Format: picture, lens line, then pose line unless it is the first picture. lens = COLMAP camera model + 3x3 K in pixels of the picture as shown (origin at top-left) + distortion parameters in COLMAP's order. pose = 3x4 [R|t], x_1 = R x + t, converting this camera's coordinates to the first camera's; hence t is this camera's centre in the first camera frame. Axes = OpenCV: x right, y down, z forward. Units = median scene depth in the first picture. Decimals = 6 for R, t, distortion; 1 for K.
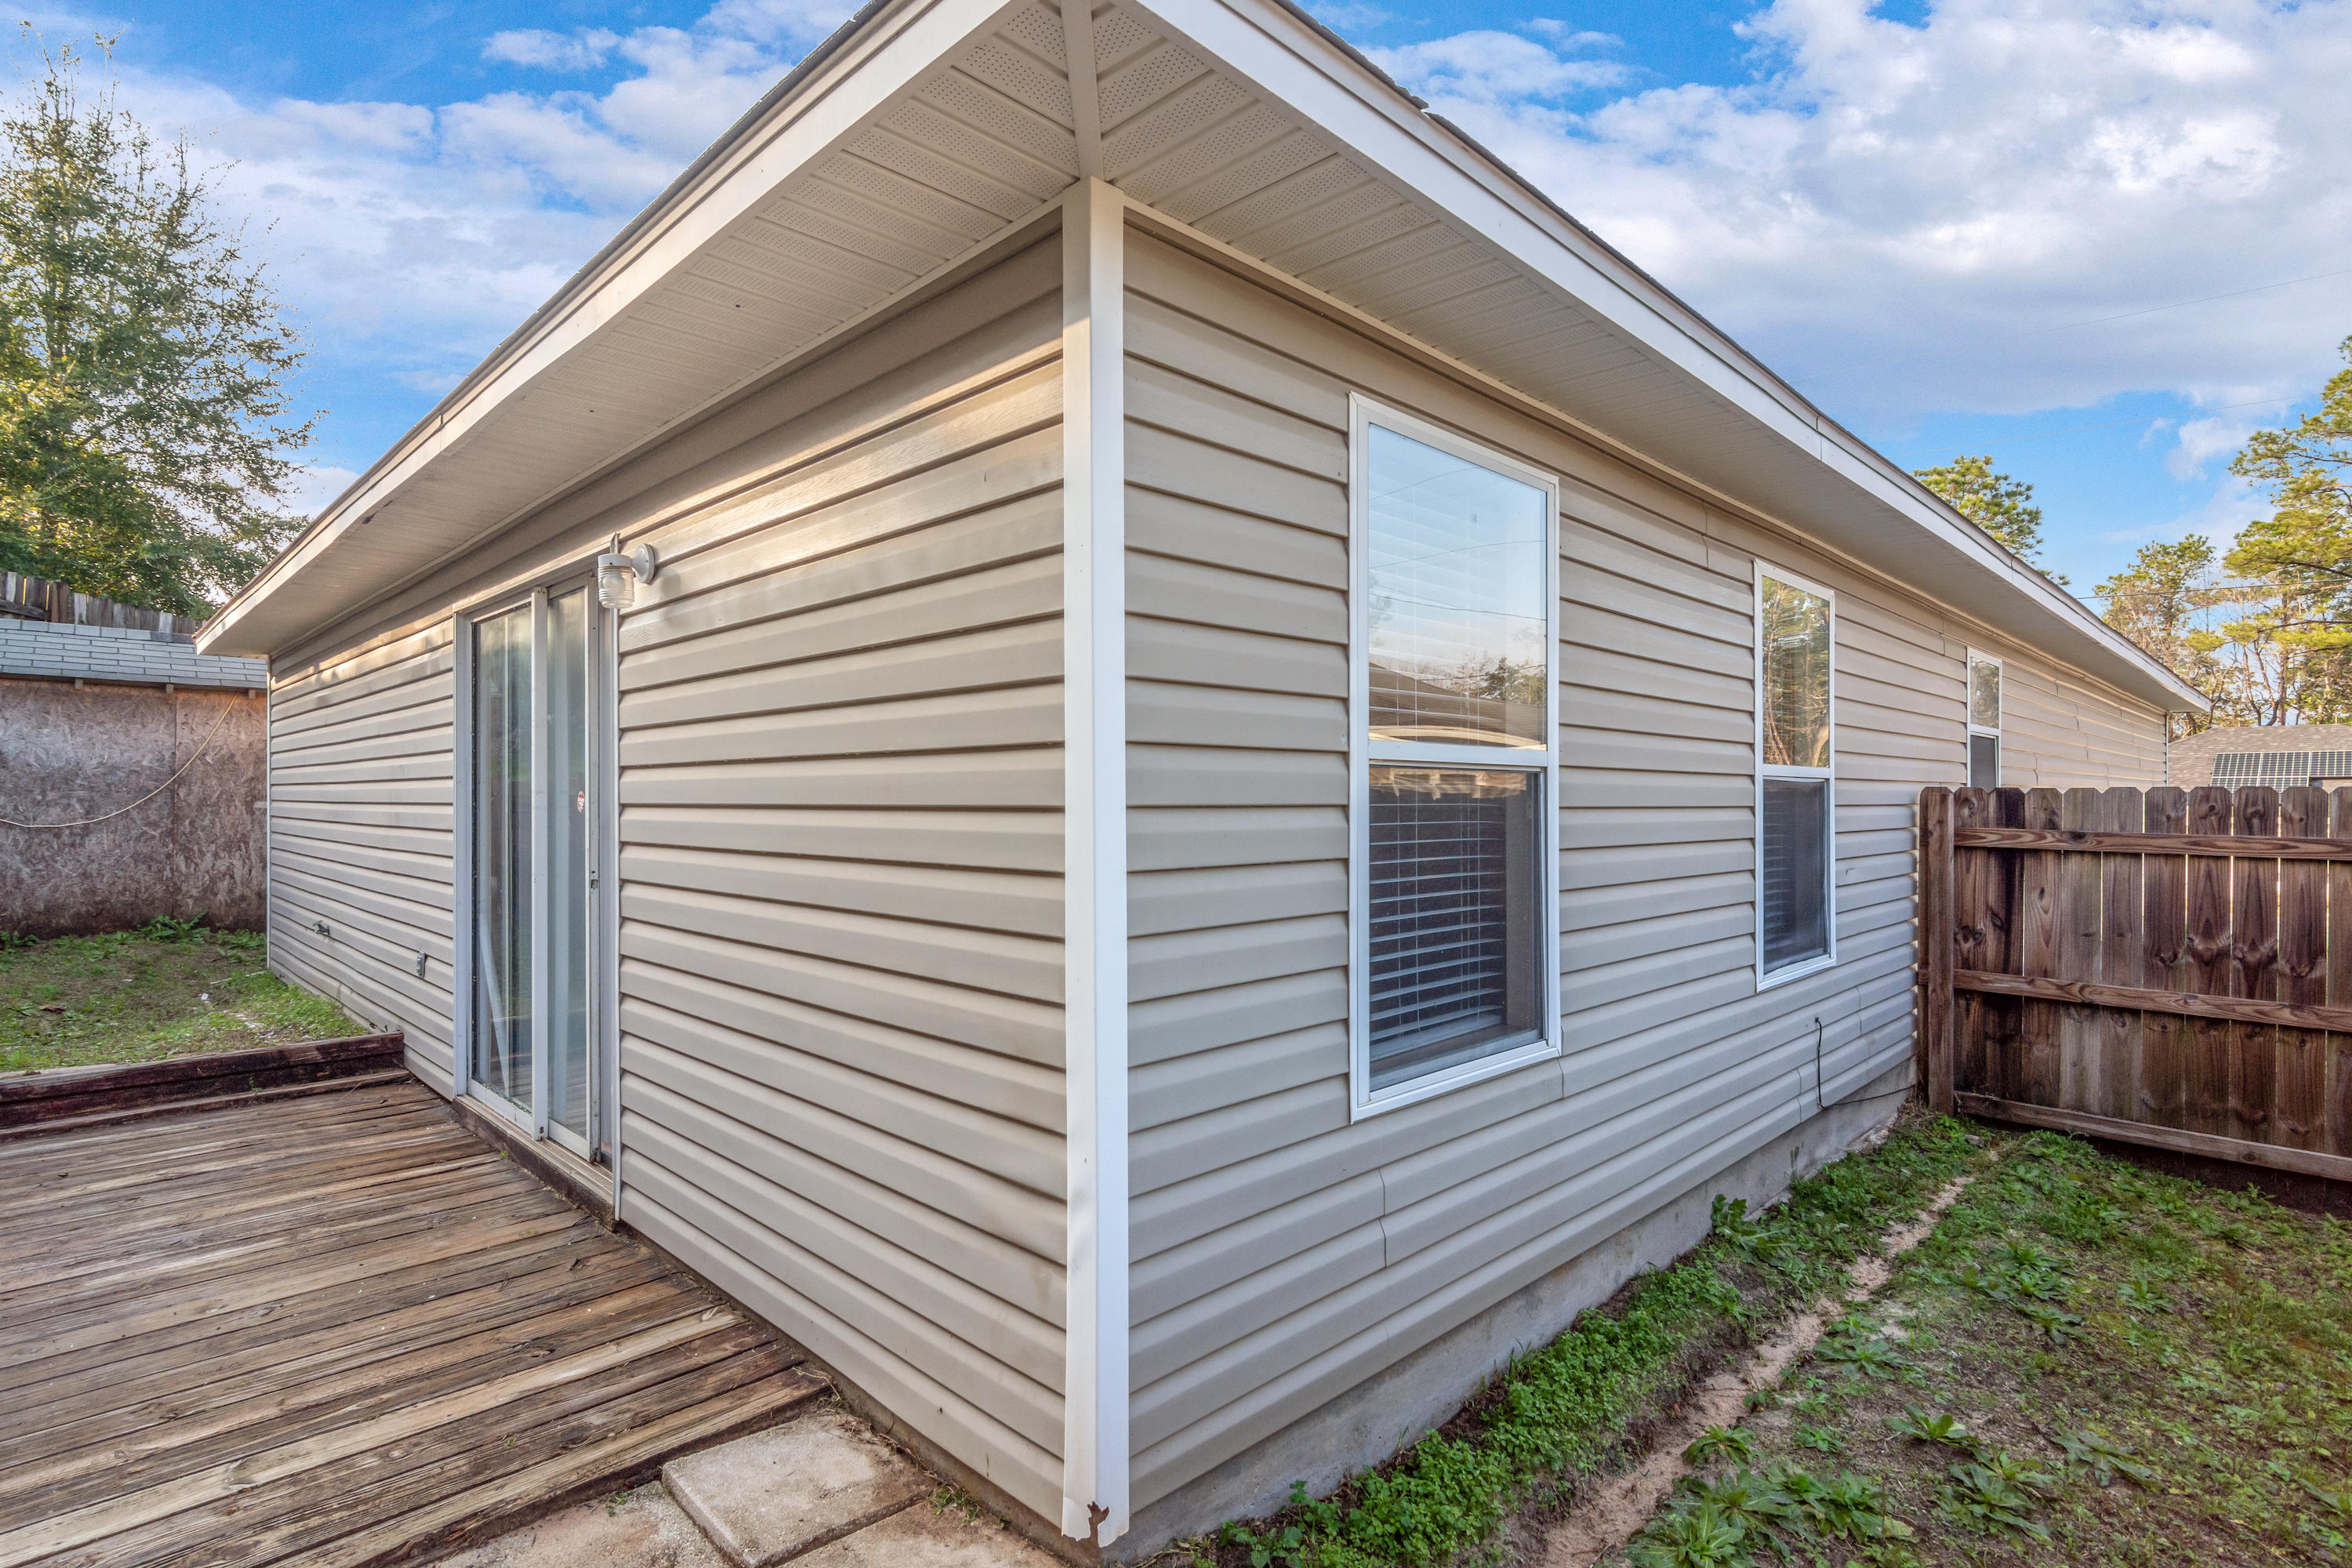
lens RADIAL K [[1141.4, 0, 1178.7], [0, 1141.4, 807.3], [0, 0, 1]] dist [0.000157, 0.001681]
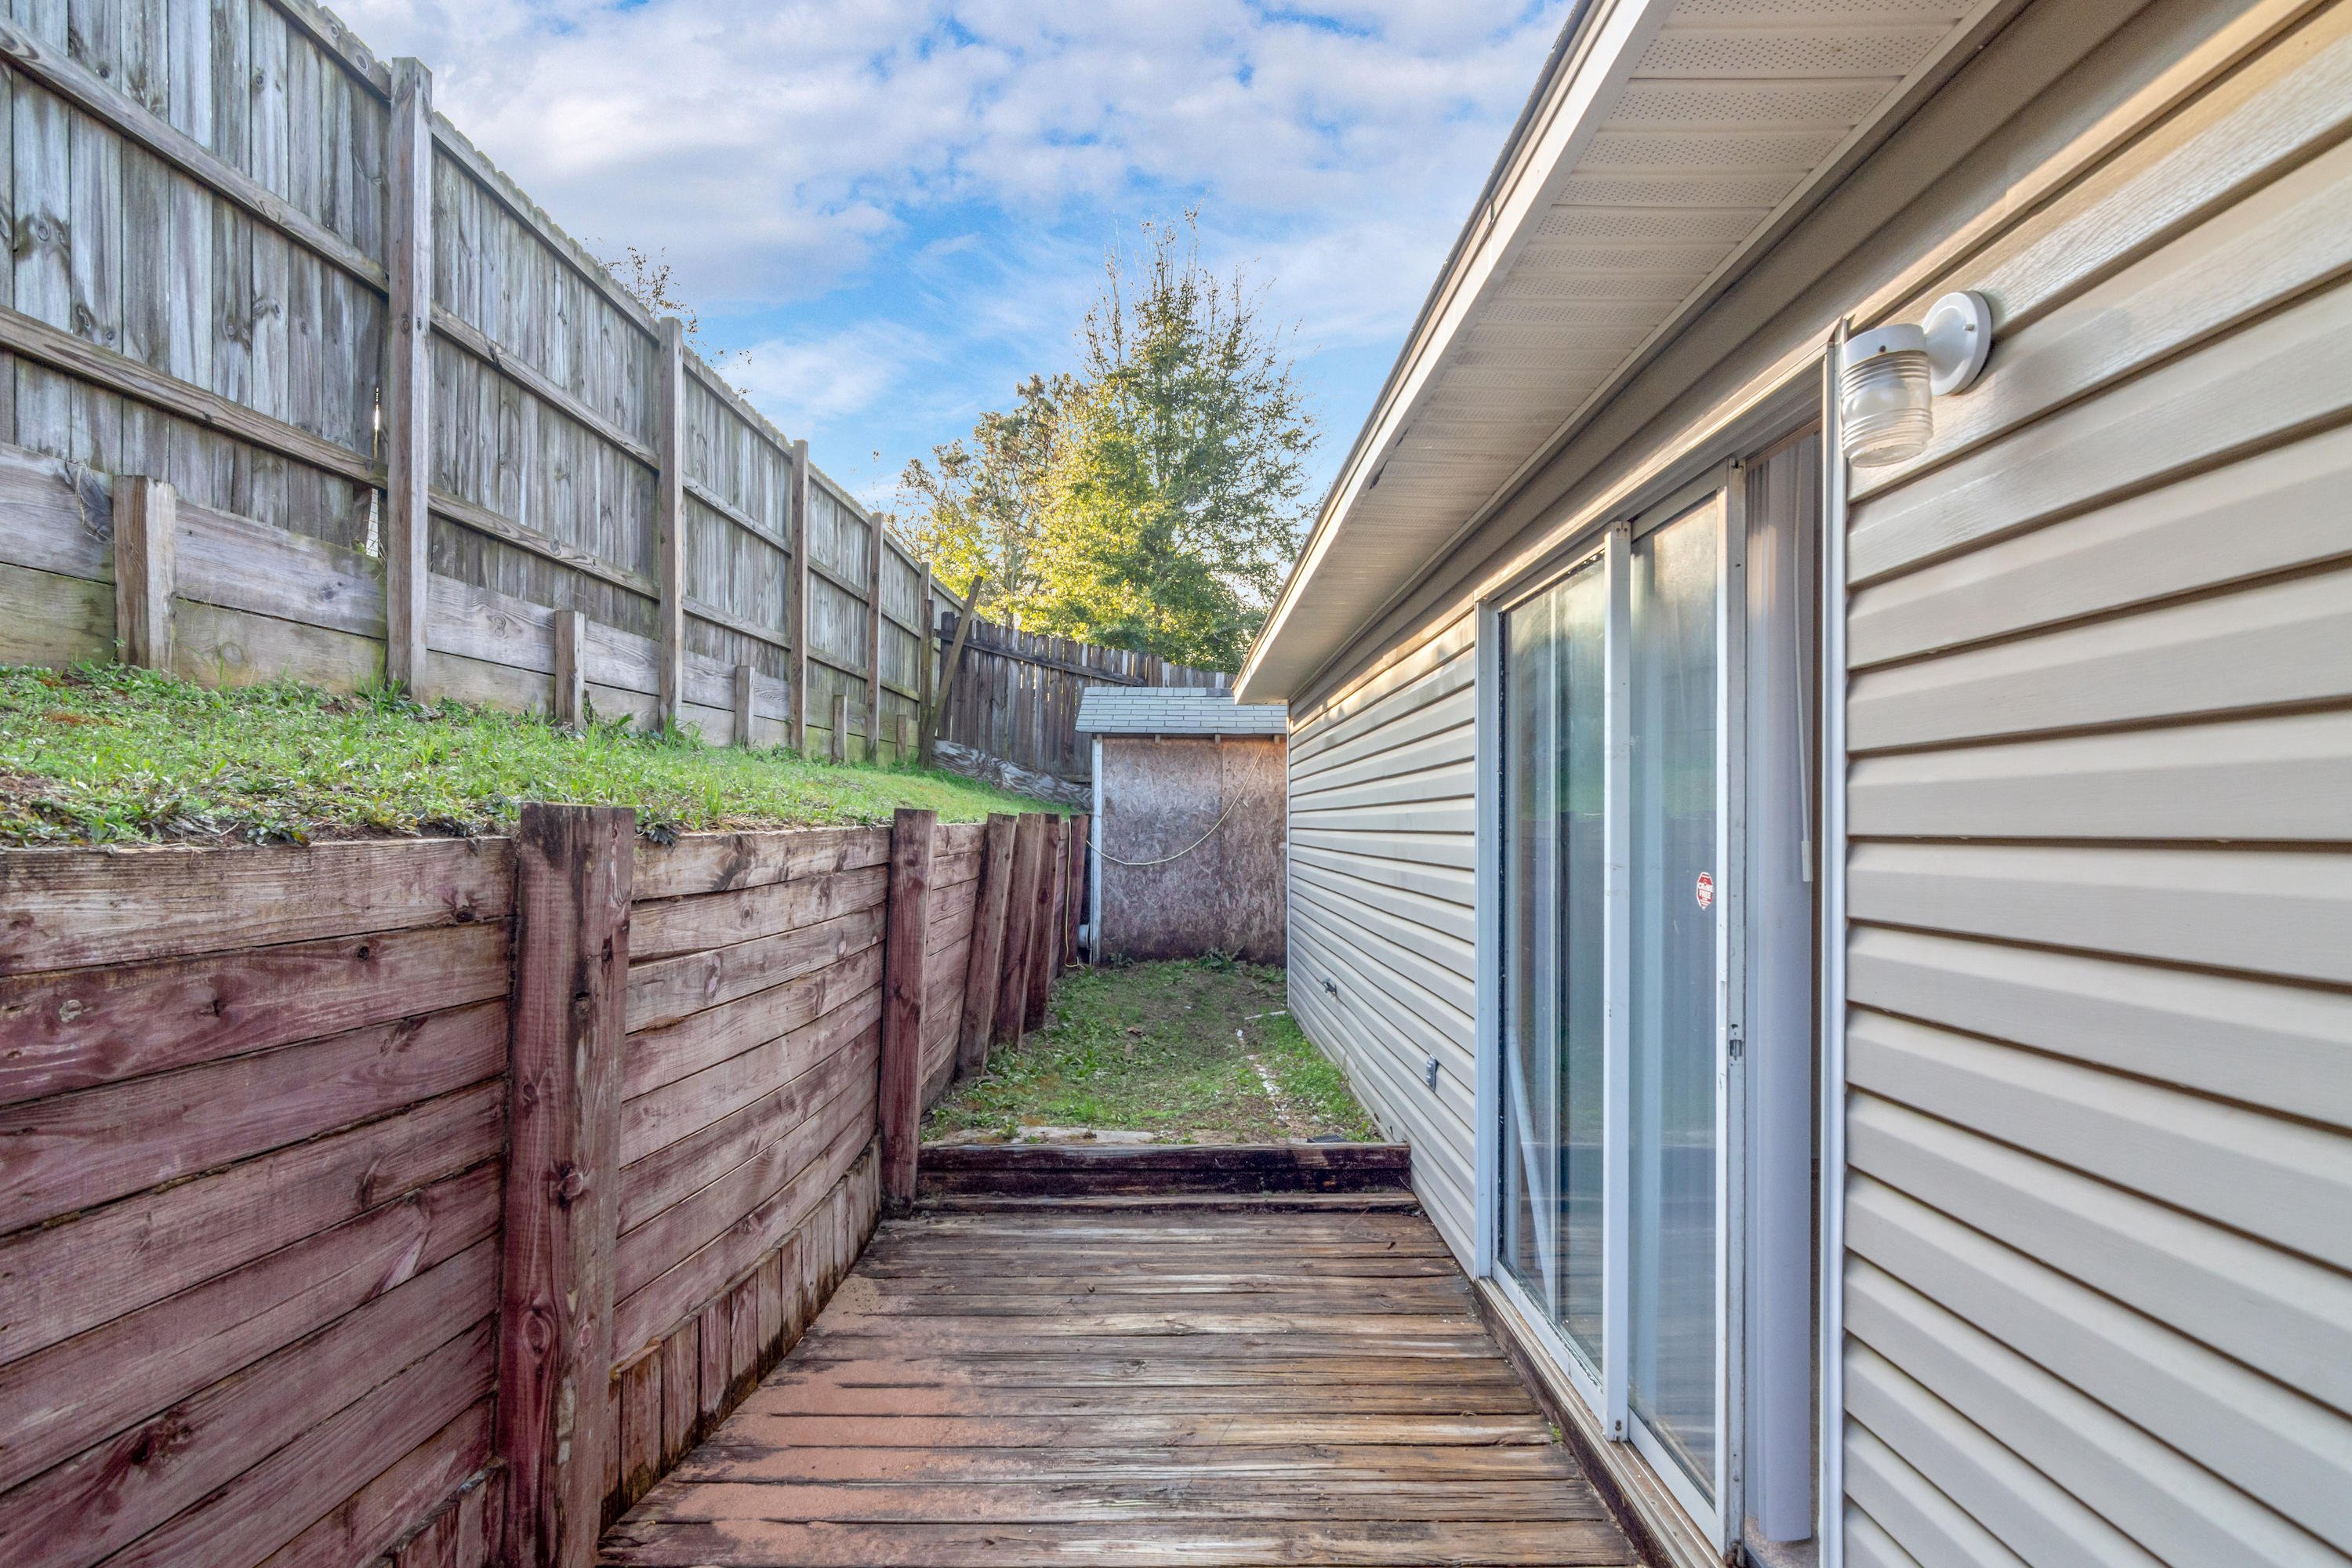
lens RADIAL K [[1141.4, 0, 1178.7], [0, 1141.4, 807.3], [0, 0, 1]] dist [0.000157, 0.001681]
pose [[0.711771, -0.013108, -0.702289, -0.149603], [-0.002948, 0.999761, -0.021648, -0.015110], [0.702405, 0.017479, 0.711563, 0.203892]]
